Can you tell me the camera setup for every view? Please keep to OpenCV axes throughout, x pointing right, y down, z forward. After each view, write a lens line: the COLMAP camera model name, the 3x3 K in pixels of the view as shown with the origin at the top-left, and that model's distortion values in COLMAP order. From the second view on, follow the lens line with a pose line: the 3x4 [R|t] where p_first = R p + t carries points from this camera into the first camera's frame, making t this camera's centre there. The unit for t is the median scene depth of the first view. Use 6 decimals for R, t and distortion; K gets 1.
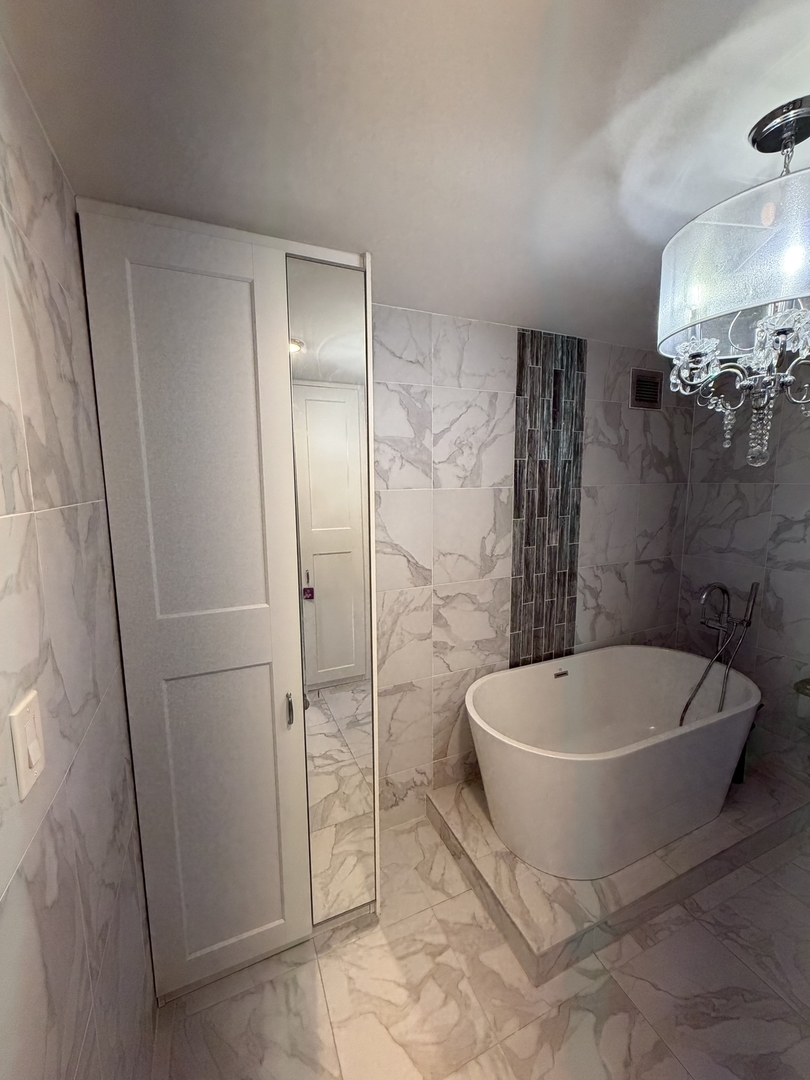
lens RADIAL K [[431.0, 0, 404.3], [0, 431.0, 537.3], [0, 0, 1]] dist [-0.001225, -0.000055]
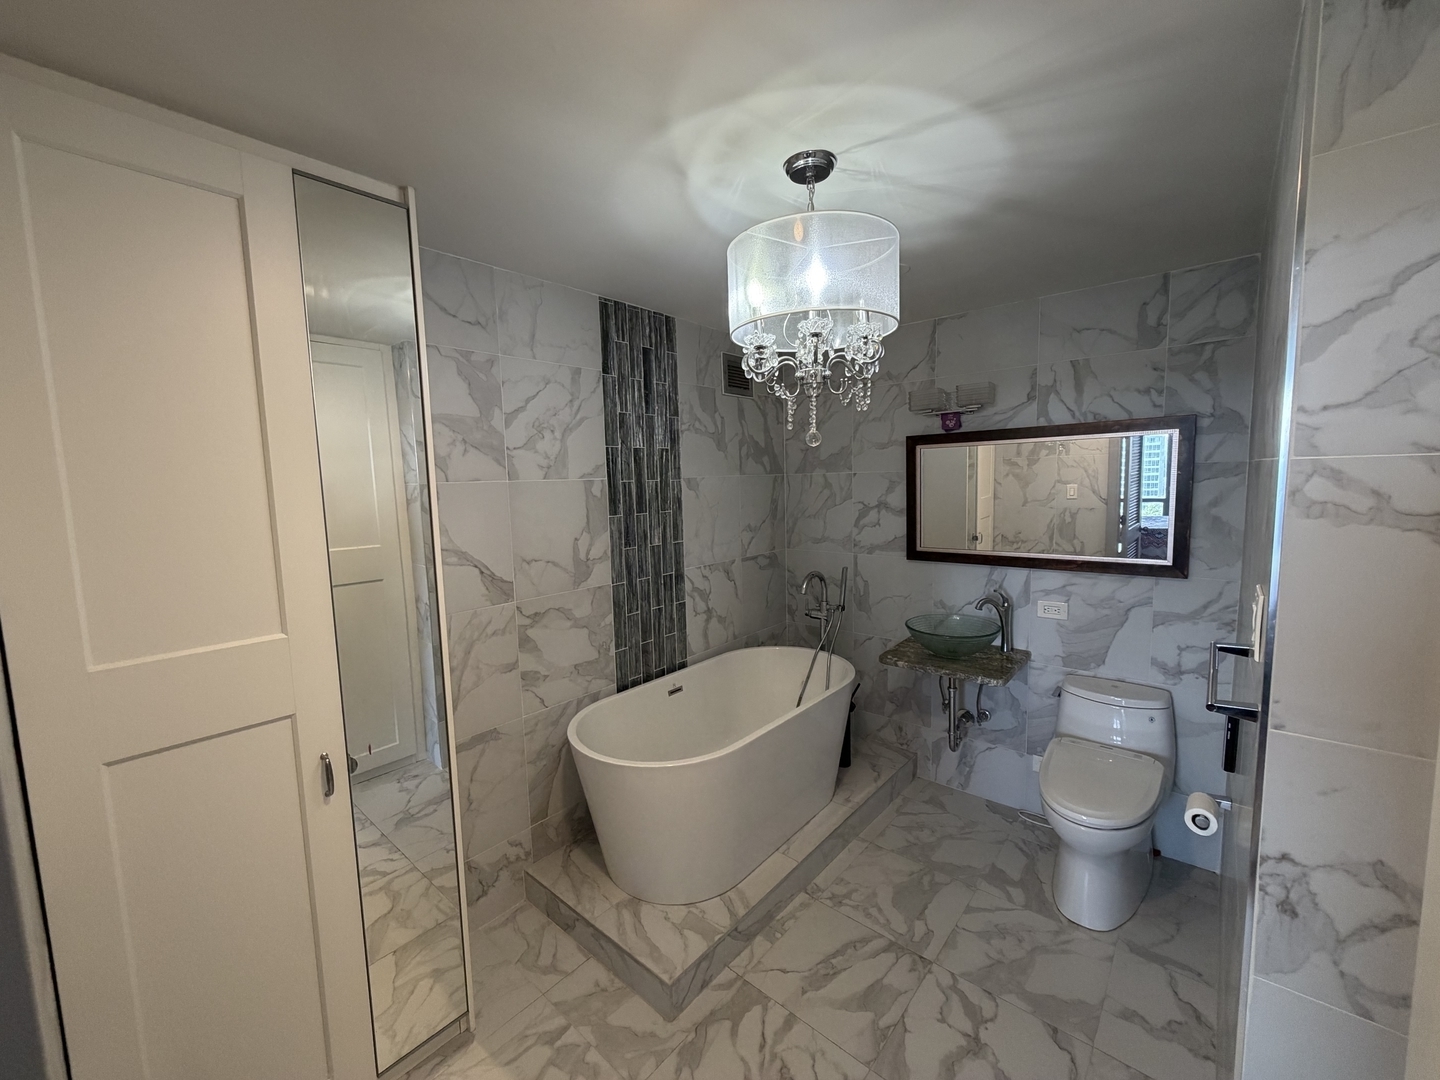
lens RADIAL K [[574.7, 0, 725.6], [0, 574.7, 538.2], [0, 0, 1]] dist [-0.001225, -0.000055]
pose [[0.899704, -0.058855, 0.432514, -0.040370], [0.075300, 0.996940, -0.020978, 0.049867], [-0.429956, 0.051443, 0.901383, -0.144315]]
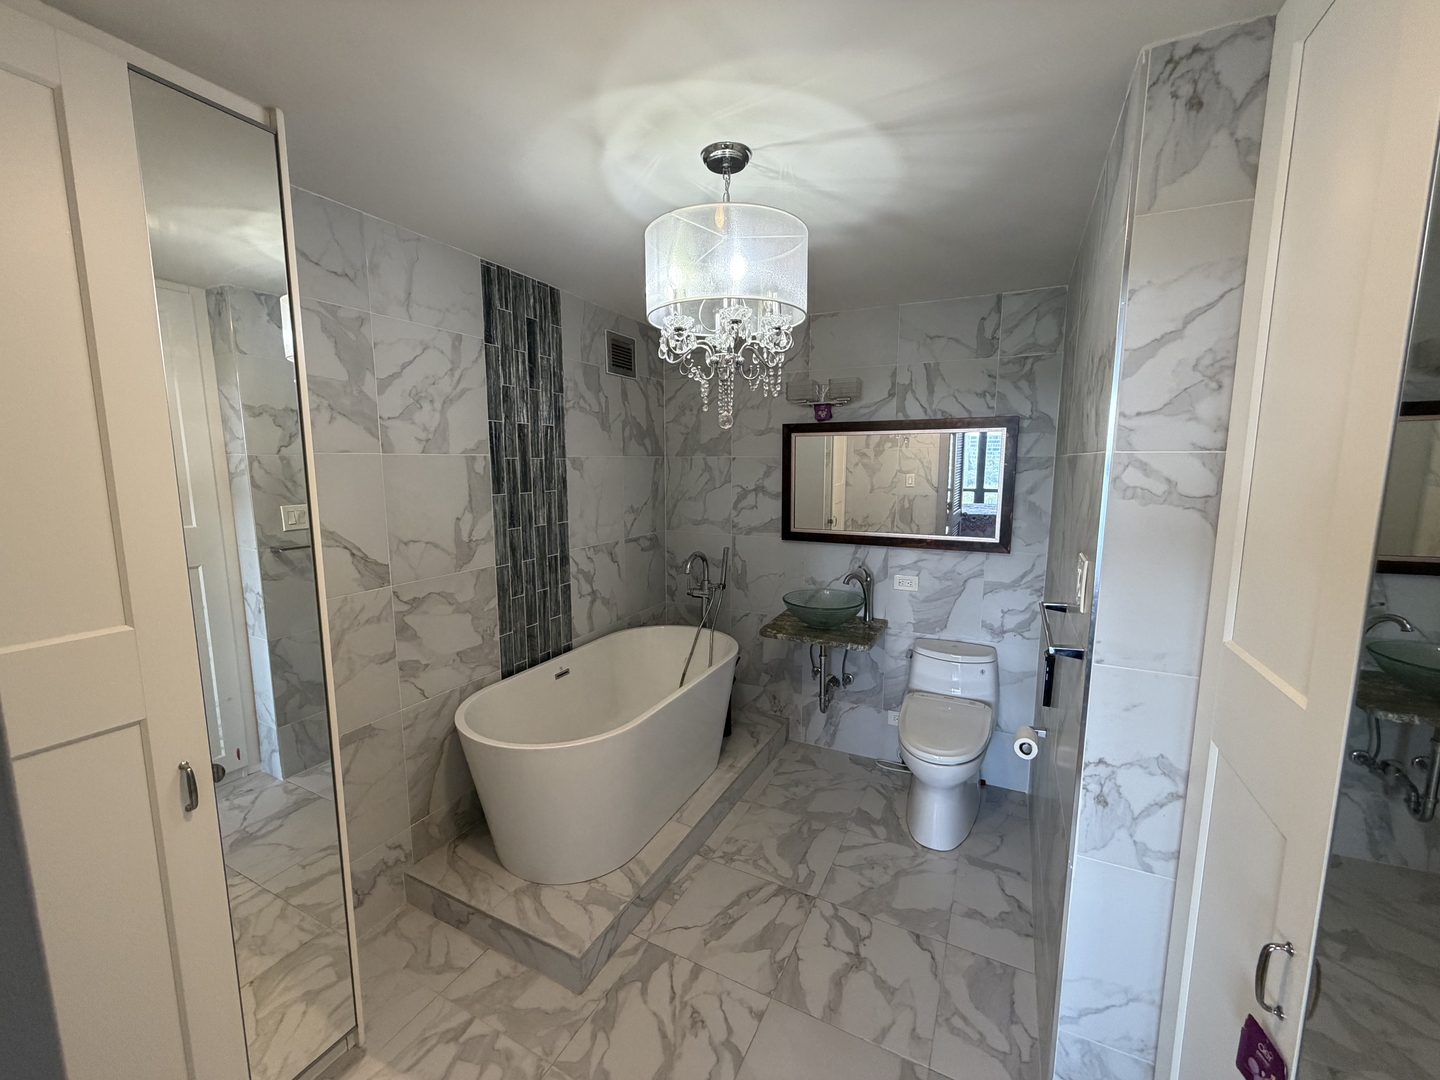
lens RADIAL K [[574.7, 0, 721.7], [0, 574.7, 540.3], [0, 0, 1]] dist [-0.001225, -0.000055]
pose [[0.766549, -0.076259, 0.637642, -0.129580], [0.076356, 0.996704, 0.027408, 0.053971], [-0.637631, 0.027678, 0.769845, -0.121389]]
